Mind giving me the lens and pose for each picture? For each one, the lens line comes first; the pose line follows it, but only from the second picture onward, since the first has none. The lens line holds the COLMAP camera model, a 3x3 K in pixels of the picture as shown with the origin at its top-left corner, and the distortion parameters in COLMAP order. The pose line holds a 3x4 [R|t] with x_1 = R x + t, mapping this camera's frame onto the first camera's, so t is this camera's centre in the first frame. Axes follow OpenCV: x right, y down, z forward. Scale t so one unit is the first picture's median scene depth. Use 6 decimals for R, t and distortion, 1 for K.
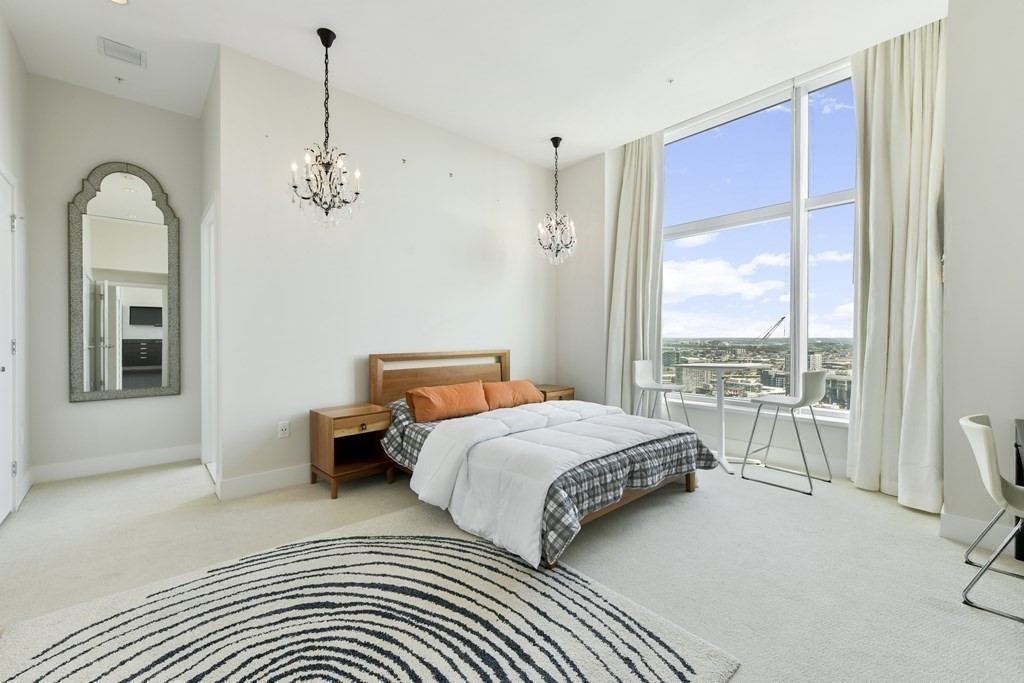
lens RADIAL K [[415.5, 0, 513.1], [0, 415.5, 345.0], [0, 0, 1]] dist [0.005402, 0.001355]
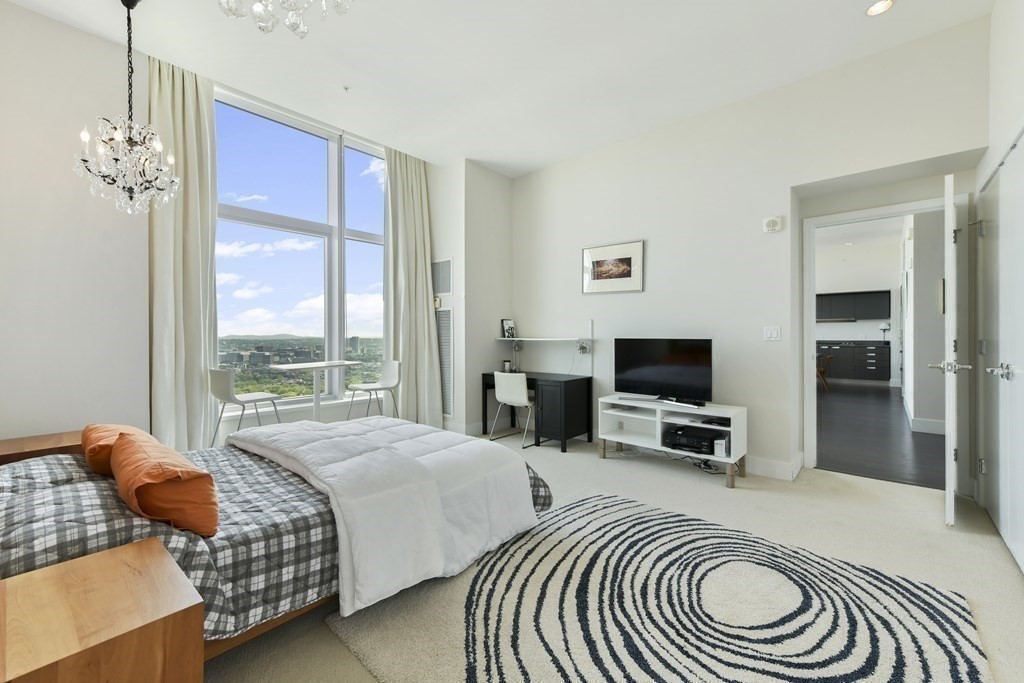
lens RADIAL K [[415.5, 0, 518.0], [0, 415.5, 333.2], [0, 0, 1]] dist [0.005402, 0.001355]
pose [[-0.126846, 0.011792, 0.991852, -1.432928], [0.014730, 0.999841, -0.010003, -0.024589], [-0.991813, 0.013342, -0.127000, 1.481434]]
